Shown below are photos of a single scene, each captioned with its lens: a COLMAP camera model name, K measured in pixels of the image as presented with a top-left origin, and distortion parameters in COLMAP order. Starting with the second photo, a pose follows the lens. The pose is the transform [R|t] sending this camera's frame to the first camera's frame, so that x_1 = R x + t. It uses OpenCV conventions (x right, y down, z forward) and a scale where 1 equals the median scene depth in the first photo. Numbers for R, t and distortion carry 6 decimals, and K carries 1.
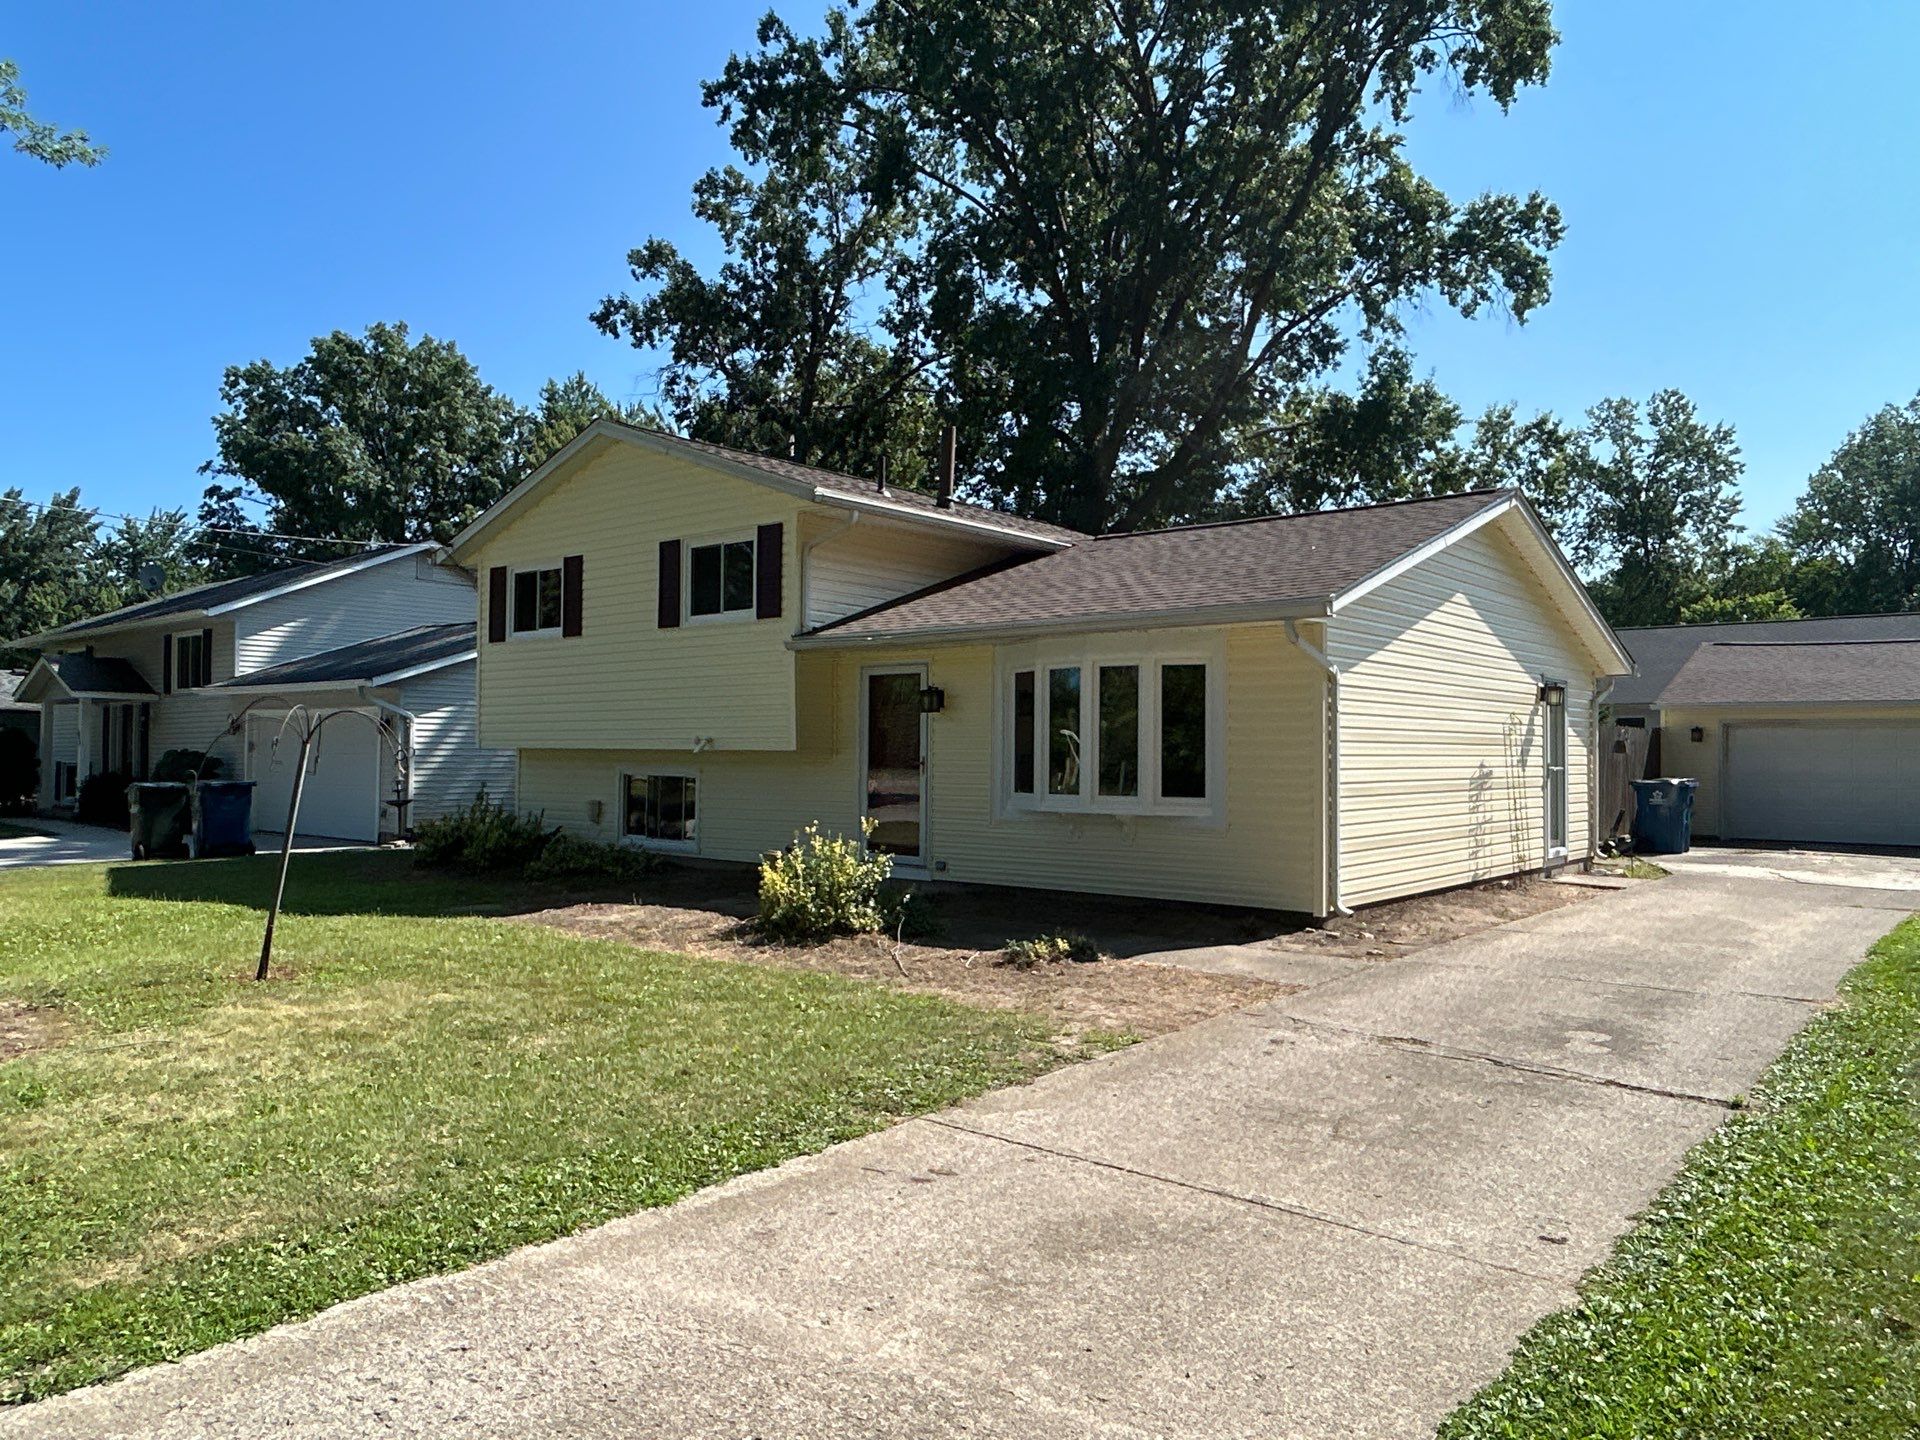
lens RADIAL K [[1295.7, 0, 960.0], [0, 1295.7, 720.0], [0, 0, 1]] dist [0.005058, -0.000969]
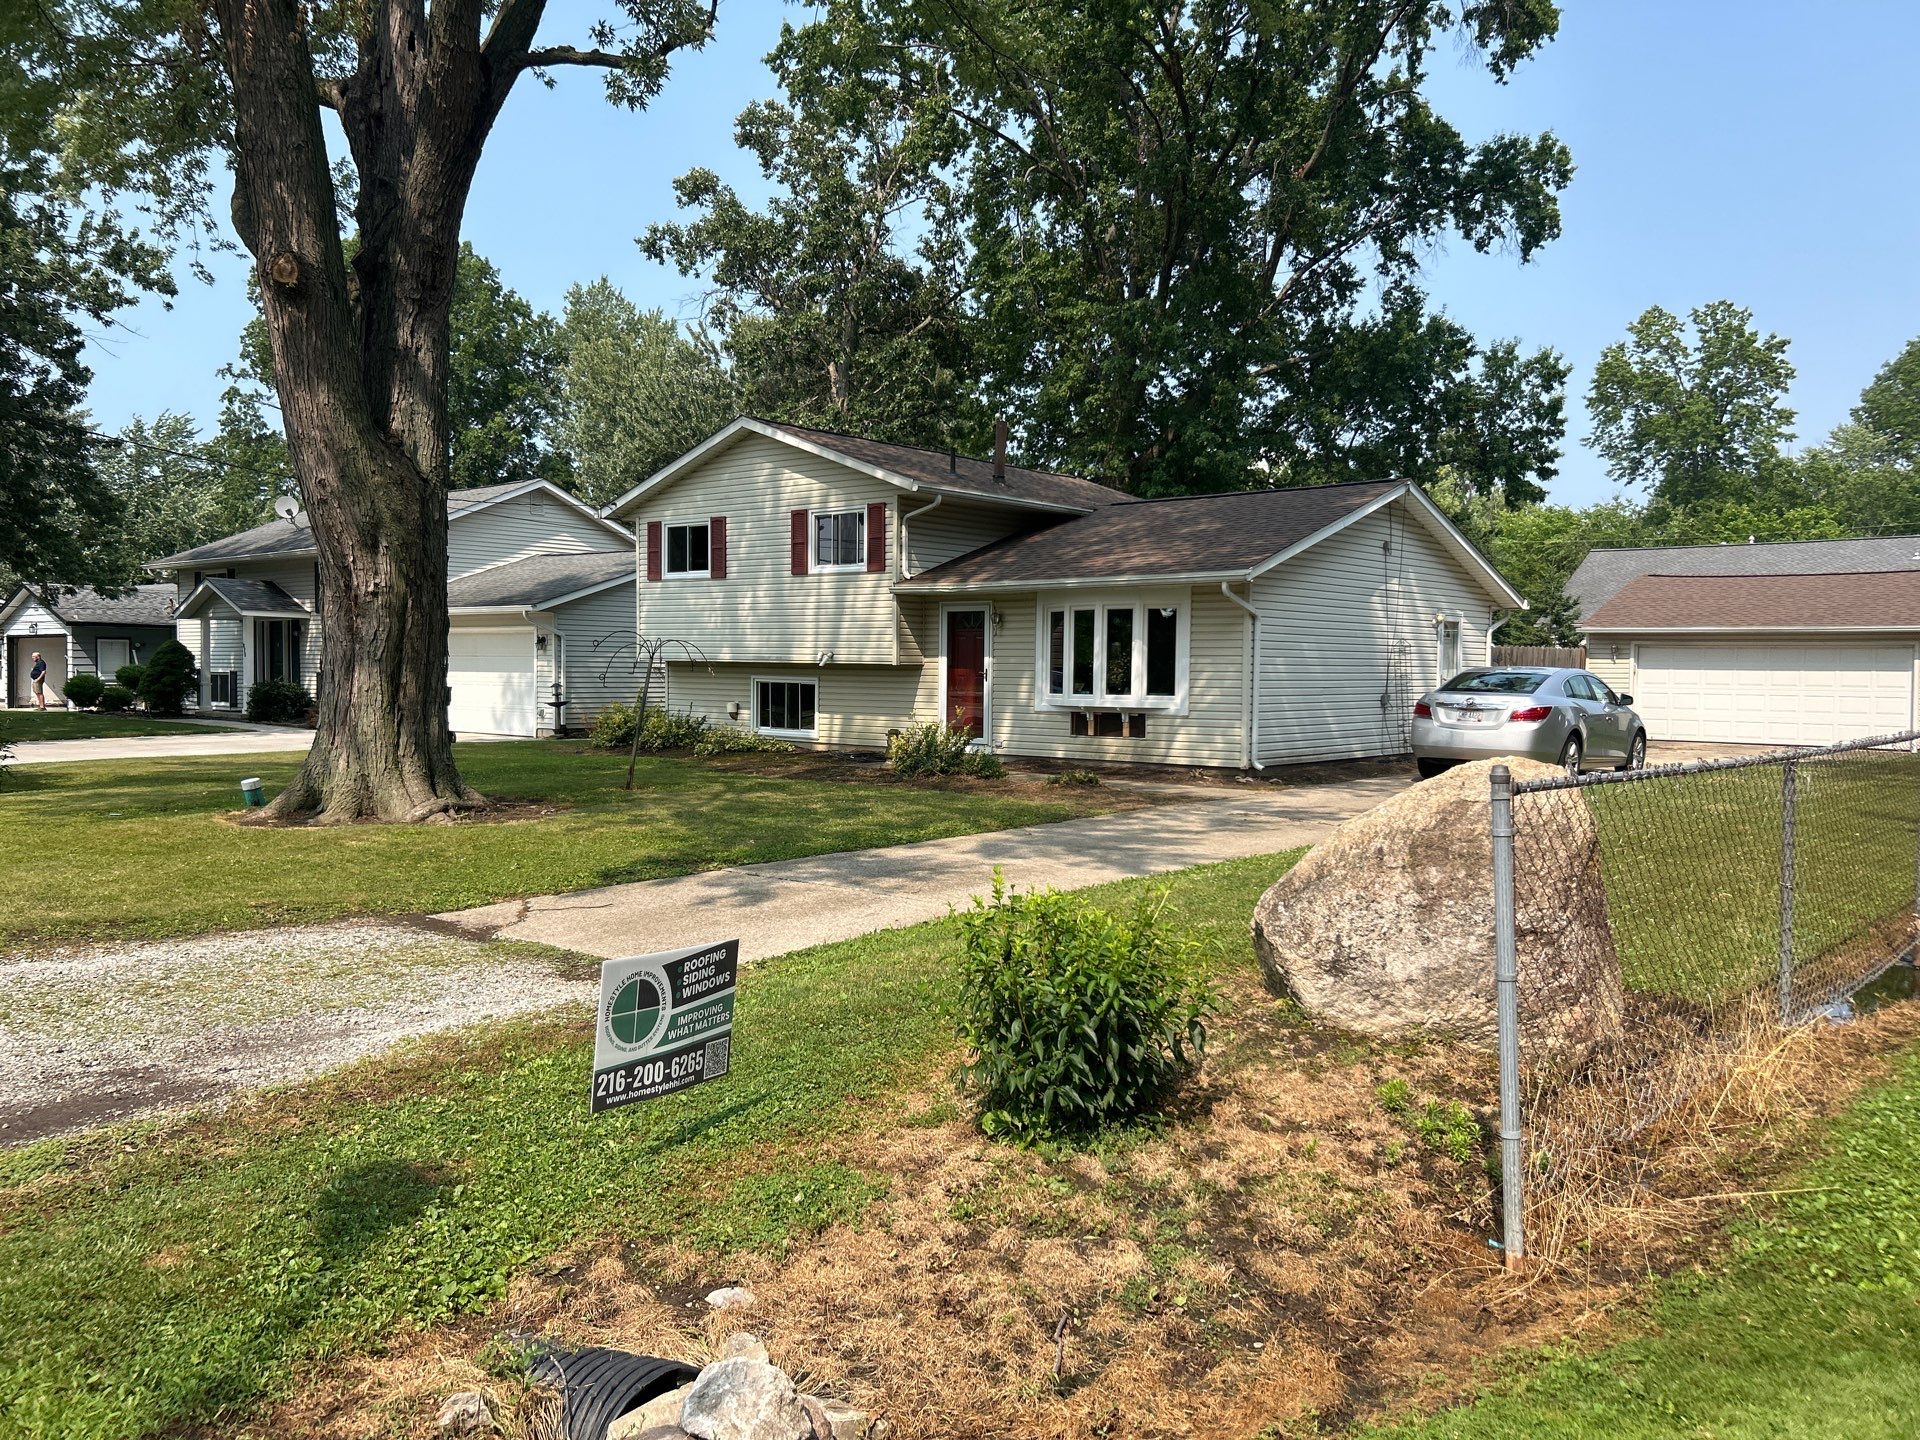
lens RADIAL K [[1342.3, 0, 982.1], [0, 1342.3, 762.2], [0, 0, 1]] dist [0.002528, 0.003290]
pose [[0.999974, 0.002273, 0.006912, -0.018520], [-0.002943, 0.995128, 0.098549, -0.005957], [-0.006654, -0.098567, 0.995108, -0.119169]]
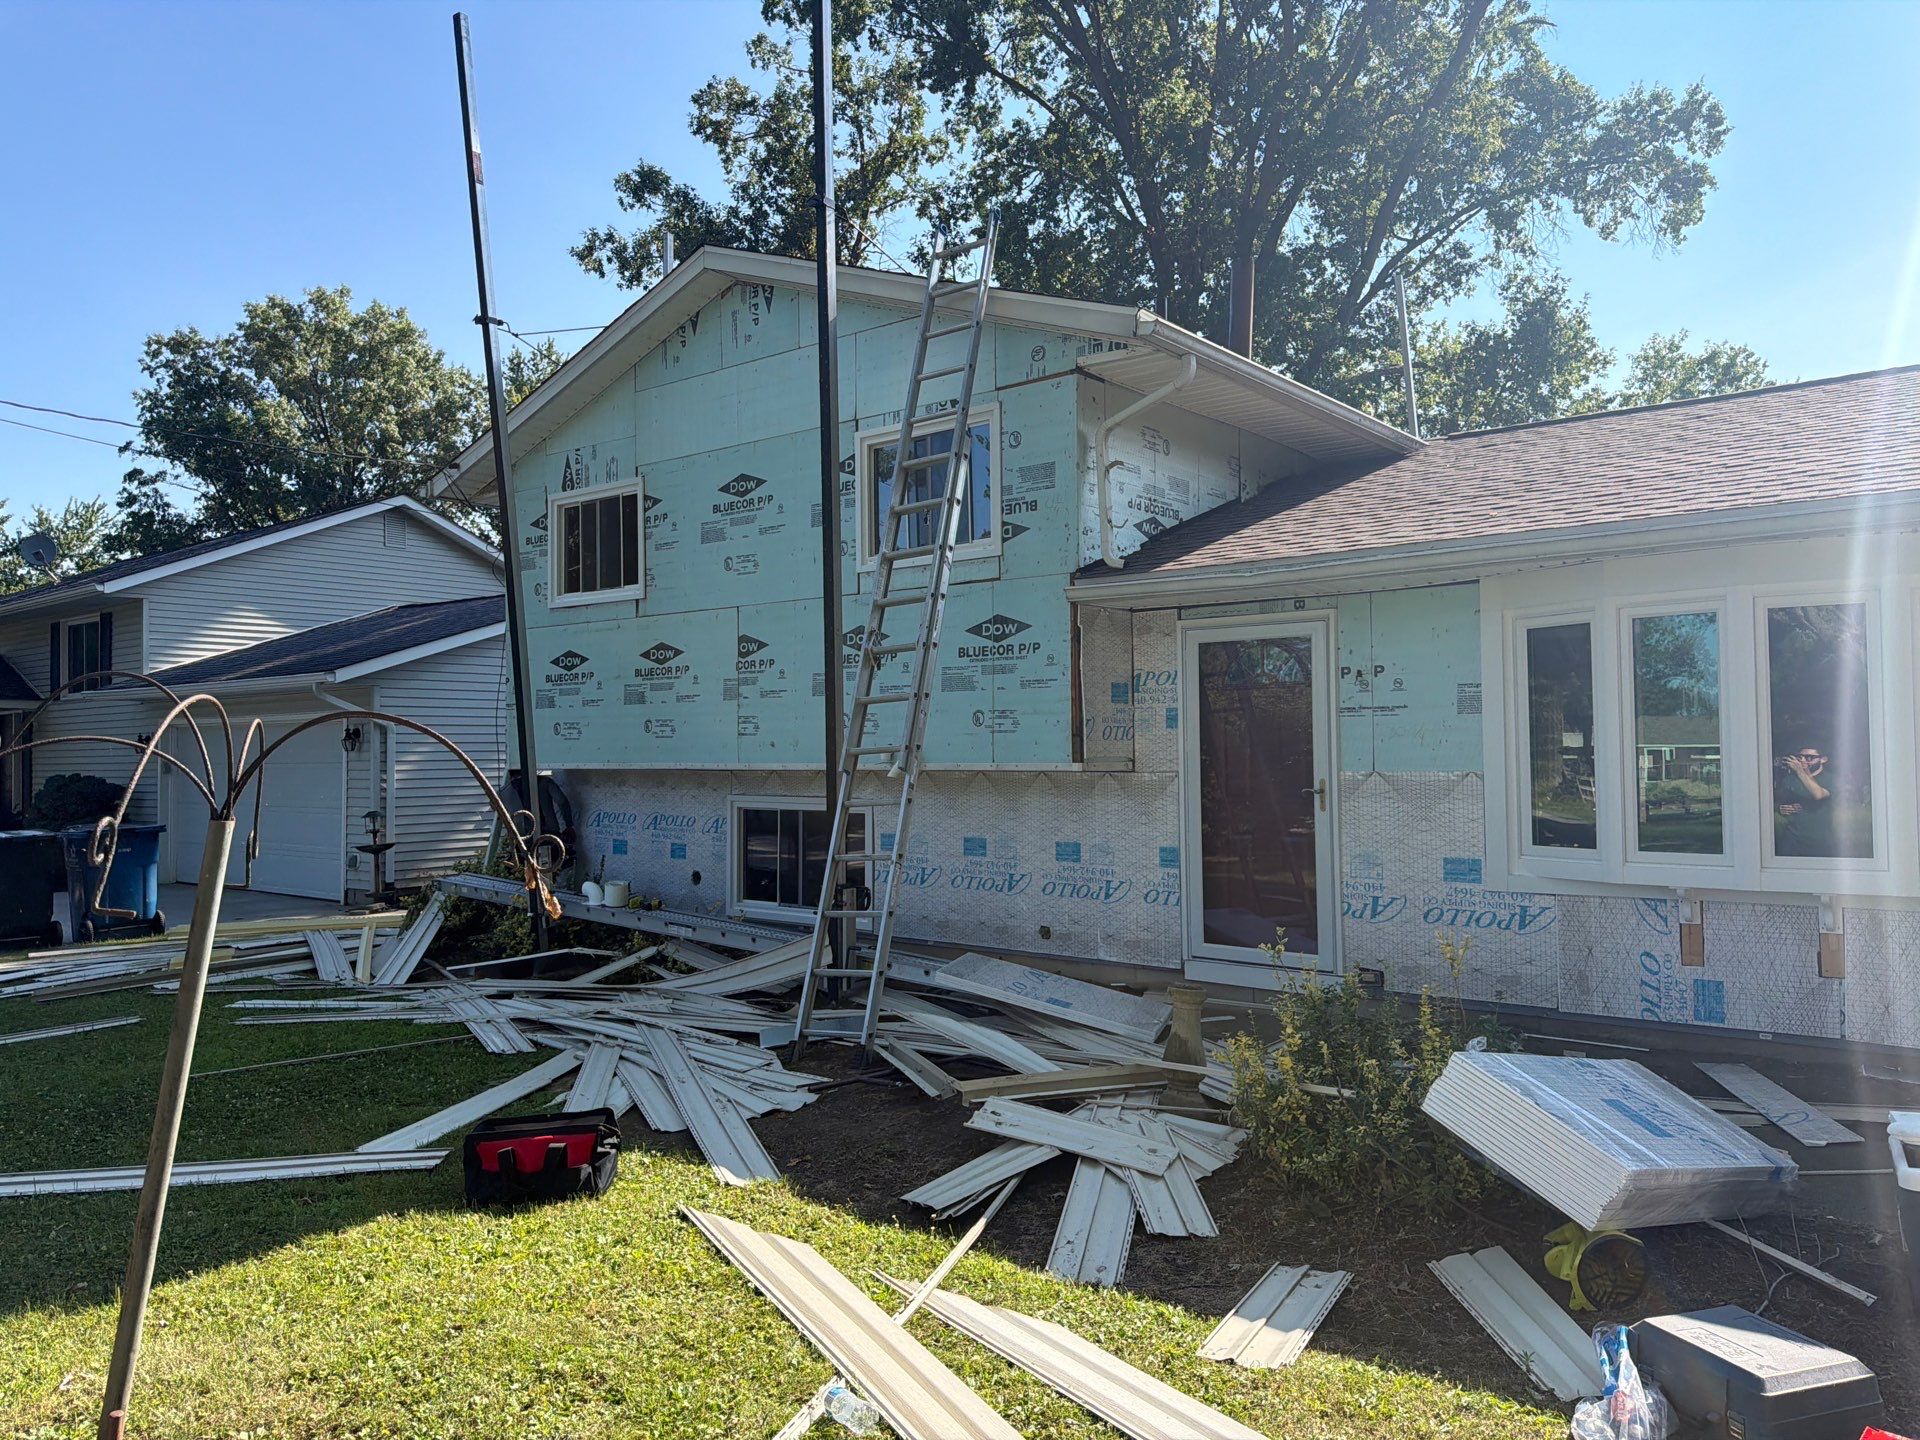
lens RADIAL K [[1350.2, 0, 960.0], [0, 1350.2, 720.0], [0, 0, 1]] dist [-0.007172, -0.004247]
pose [[0.999617, -0.017281, 0.021606, -0.059774], [0.017286, 0.999851, -0.000036, -0.000047], [-0.021603, 0.000409, 0.999767, 0.120300]]
